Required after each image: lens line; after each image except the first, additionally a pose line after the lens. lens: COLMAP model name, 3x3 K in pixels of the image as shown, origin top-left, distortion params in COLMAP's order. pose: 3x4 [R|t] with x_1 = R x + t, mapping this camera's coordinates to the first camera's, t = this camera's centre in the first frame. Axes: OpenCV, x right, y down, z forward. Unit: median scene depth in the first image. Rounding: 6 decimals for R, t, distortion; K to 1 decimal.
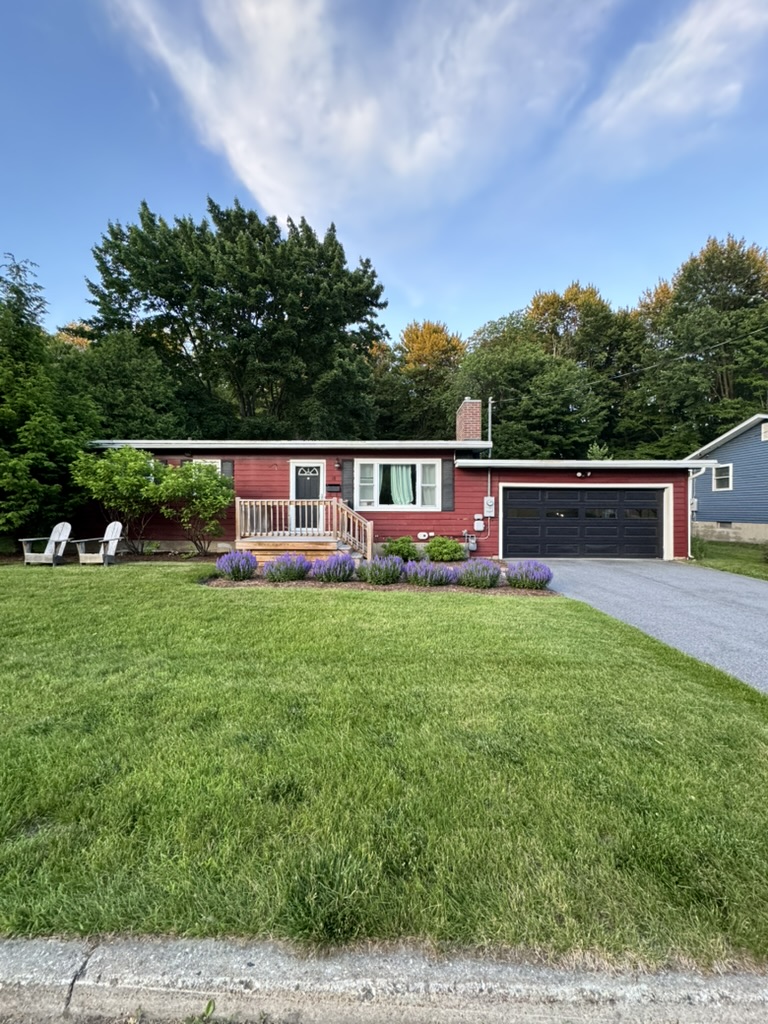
lens RADIAL K [[409.1, 0, 384.0], [0, 409.1, 512.0], [0, 0, 1]] dist [-0.004465, 0.000371]
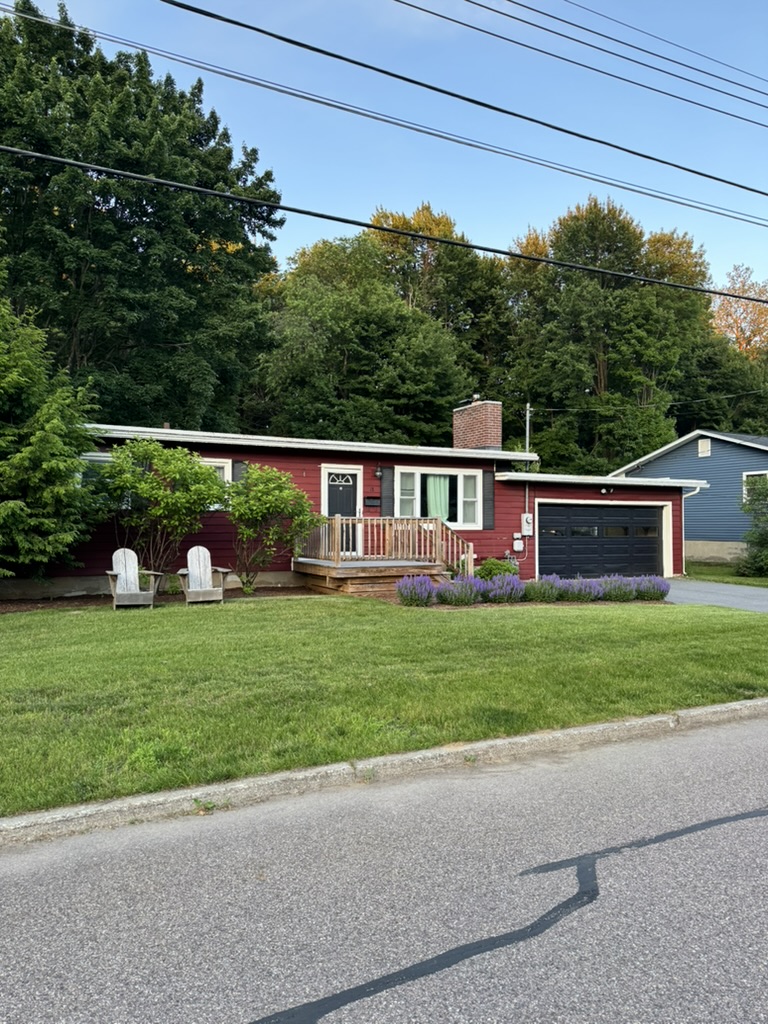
lens RADIAL K [[711.4, 0, 384.0], [0, 711.4, 512.0], [0, 0, 1]] dist [0.177229, -0.348685]
pose [[0.880016, 0.007590, 0.474884, -0.762340], [0.003057, 0.999761, -0.021645, -0.007197], [-0.474934, 0.020500, 0.879782, -0.238333]]
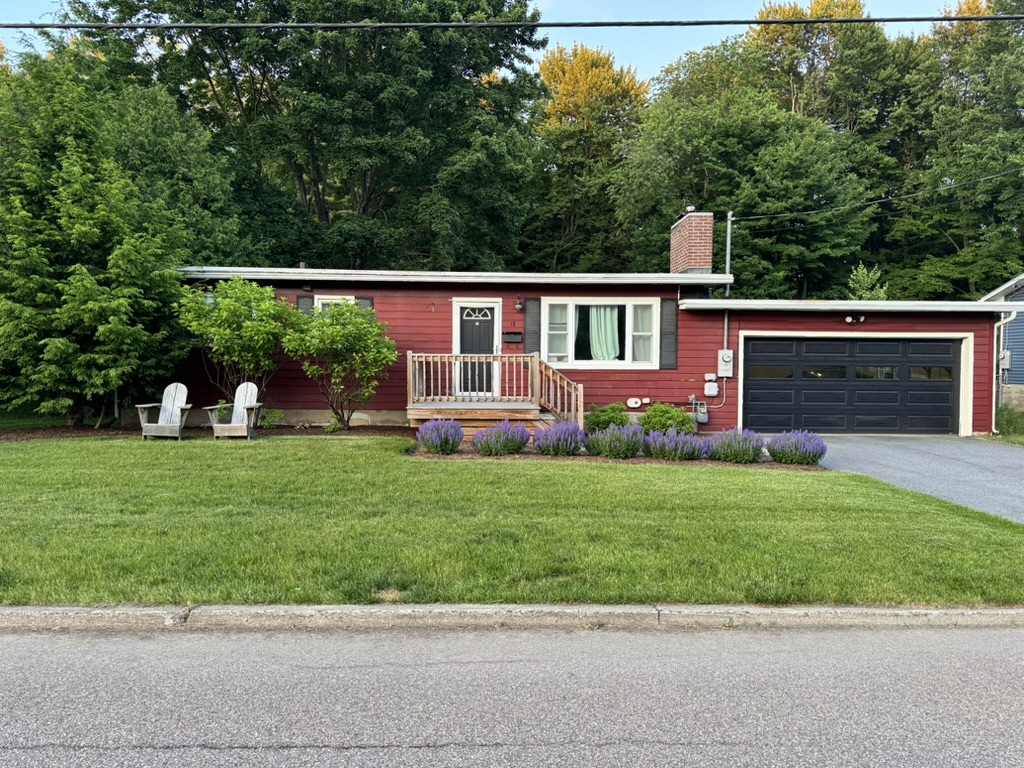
lens RADIAL K [[716.6, 0, 512.0], [0, 716.6, 389.3], [0, 0, 1]] dist [0.089939, -0.114378]
pose [[0.998920, 0.001883, 0.046416, -0.182600], [-0.003293, 0.999535, 0.030320, -0.004330], [-0.046337, -0.030440, 0.998462, -0.273541]]
